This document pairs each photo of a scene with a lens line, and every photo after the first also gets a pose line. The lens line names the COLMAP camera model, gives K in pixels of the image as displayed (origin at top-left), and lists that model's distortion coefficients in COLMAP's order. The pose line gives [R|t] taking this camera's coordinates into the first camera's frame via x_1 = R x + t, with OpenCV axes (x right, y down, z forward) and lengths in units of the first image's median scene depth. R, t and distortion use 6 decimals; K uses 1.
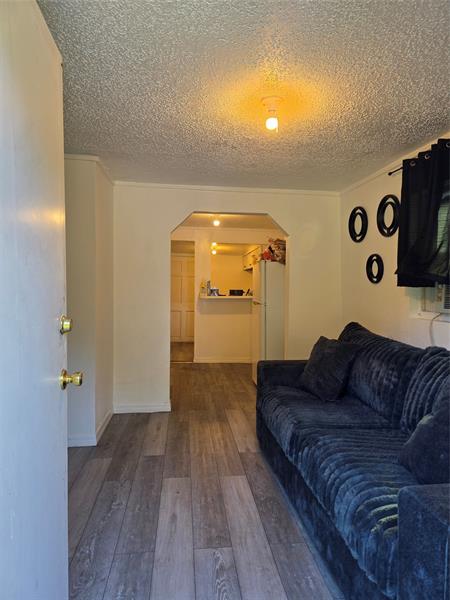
lens RADIAL K [[404.6, 0, 225.6], [0, 404.6, 300.6], [0, 0, 1]] dist [0.040840, -0.031073]
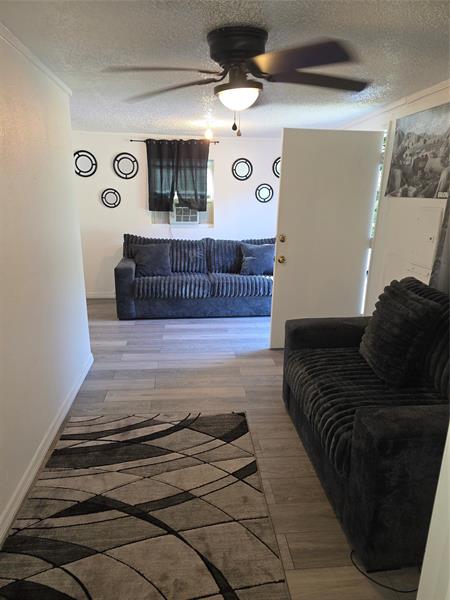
lens RADIAL K [[404.6, 0, 220.0], [0, 404.6, 304.1], [0, 0, 1]] dist [0.040840, -0.031073]
pose [[0.014186, -0.257792, 0.966096, -1.573039], [0.033104, 0.965785, 0.257223, -0.096951], [-0.999351, 0.028333, 0.022235, 0.695944]]
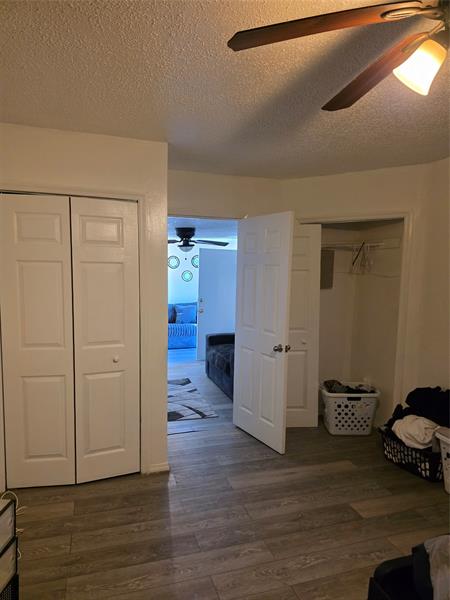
lens RADIAL K [[404.6, 0, 224.2], [0, 404.6, 304.7], [0, 0, 1]] dist [0.040840, -0.031073]
pose [[-0.213002, -0.077122, 0.974003, -2.881341], [0.028572, 0.995962, 0.085109, -0.146078], [-0.976634, 0.045958, -0.209939, 0.932477]]
